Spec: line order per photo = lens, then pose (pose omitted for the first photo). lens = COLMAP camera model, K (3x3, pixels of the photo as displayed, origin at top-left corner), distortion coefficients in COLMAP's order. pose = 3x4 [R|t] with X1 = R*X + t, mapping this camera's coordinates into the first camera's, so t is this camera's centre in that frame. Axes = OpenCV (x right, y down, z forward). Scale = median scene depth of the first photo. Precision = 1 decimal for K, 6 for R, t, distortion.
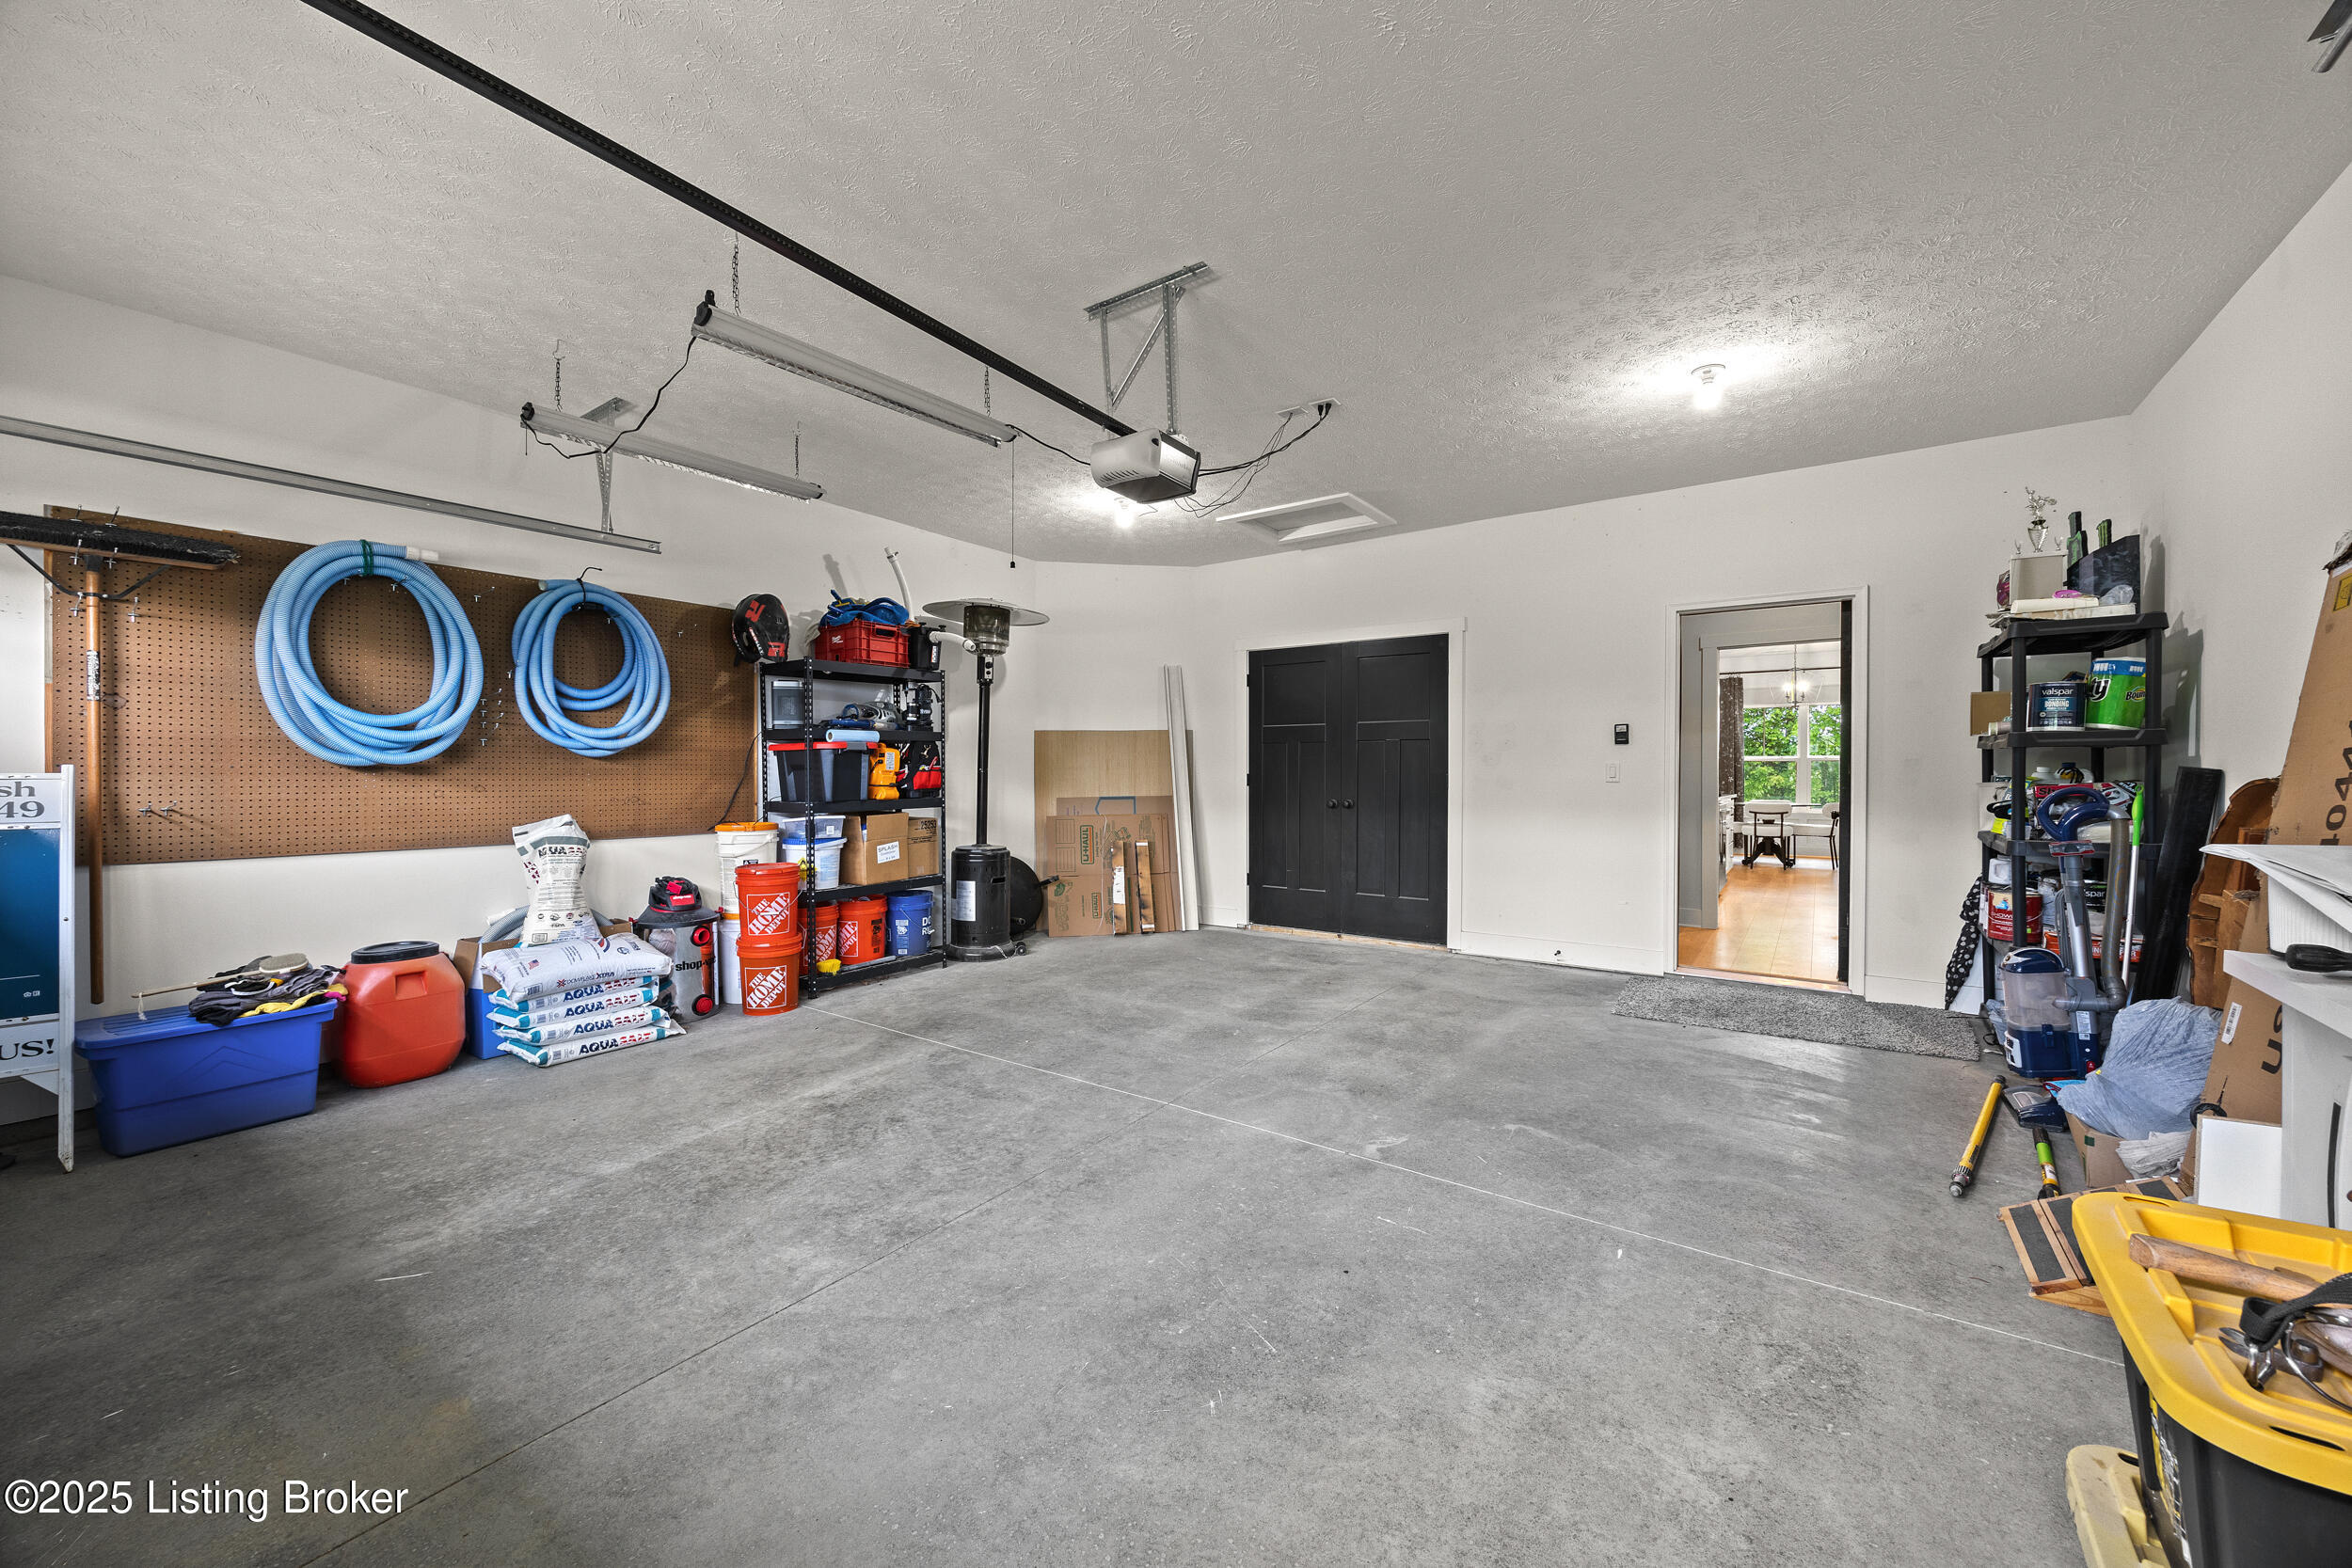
lens RADIAL K [[898.9, 0, 1178.8], [0, 898.9, 780.8], [0, 0, 1]] dist [-0.004764, 0.000342]
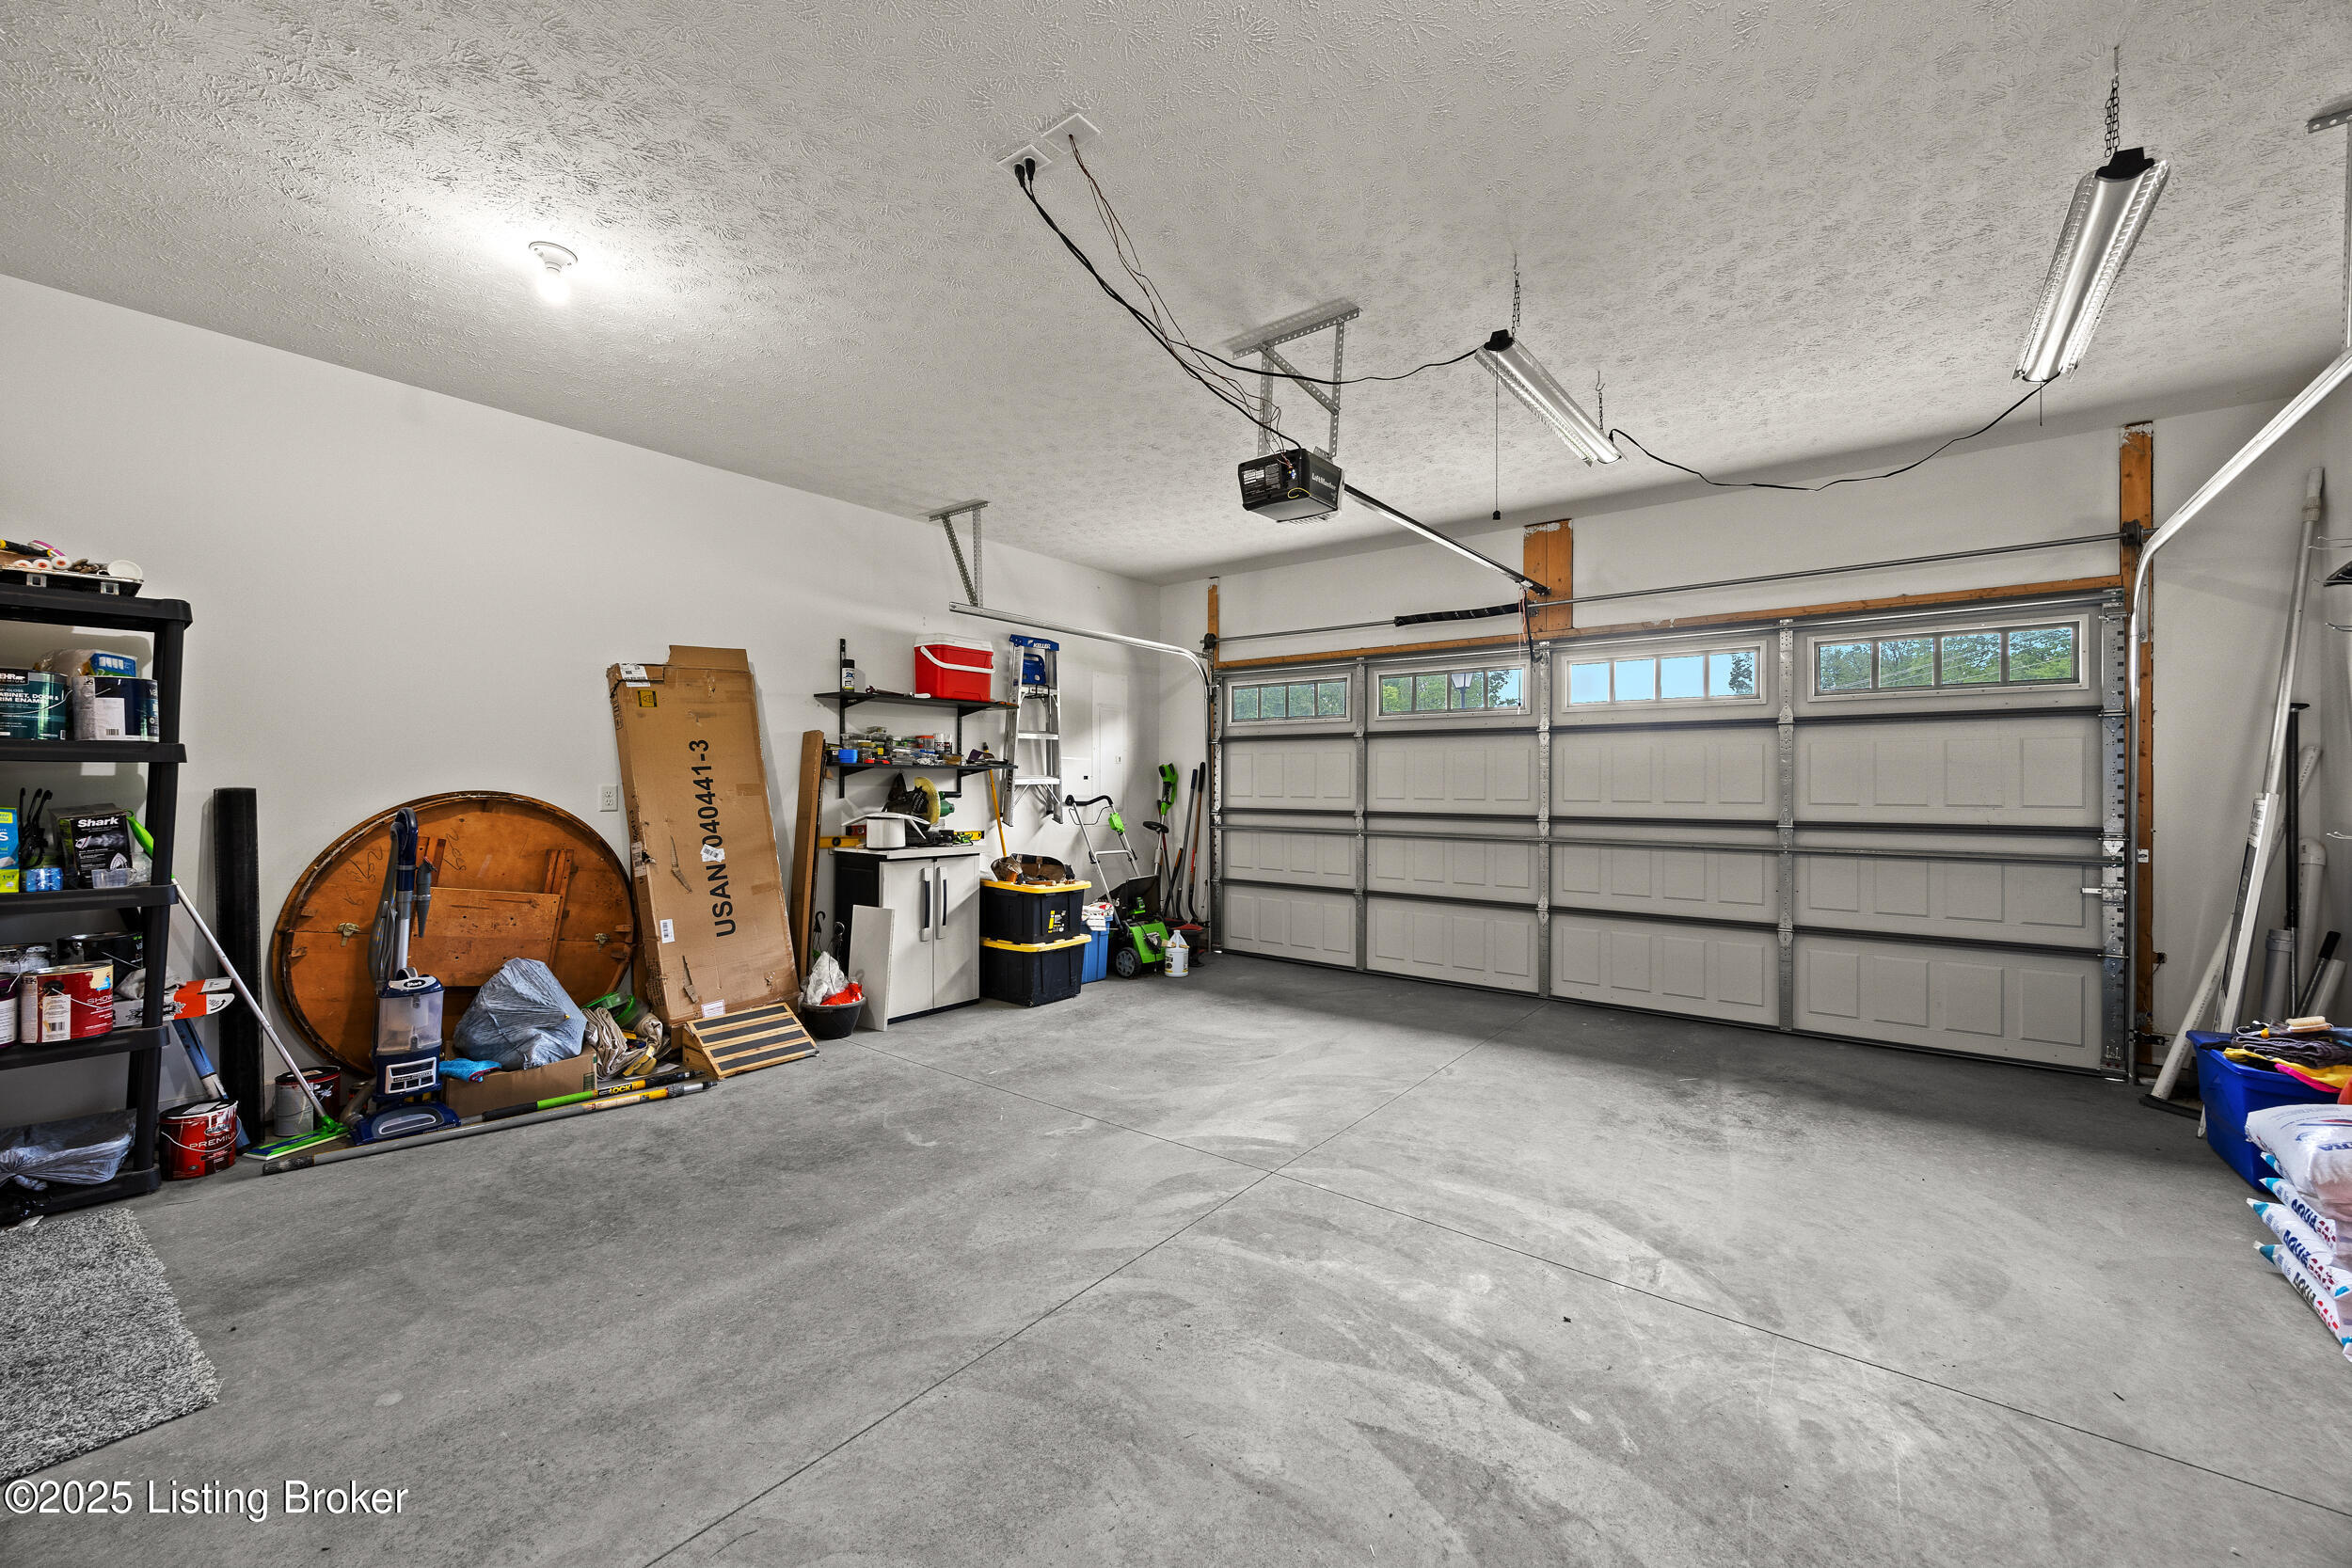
lens RADIAL K [[898.9, 0, 1170.9], [0, 898.9, 776.2], [0, 0, 1]] dist [-0.004764, 0.000342]
pose [[-0.998736, -0.001787, 0.050240, 0.055013], [-0.001729, 0.999998, 0.001212, -0.038801], [-0.050242, 0.001124, -0.998736, 2.299254]]
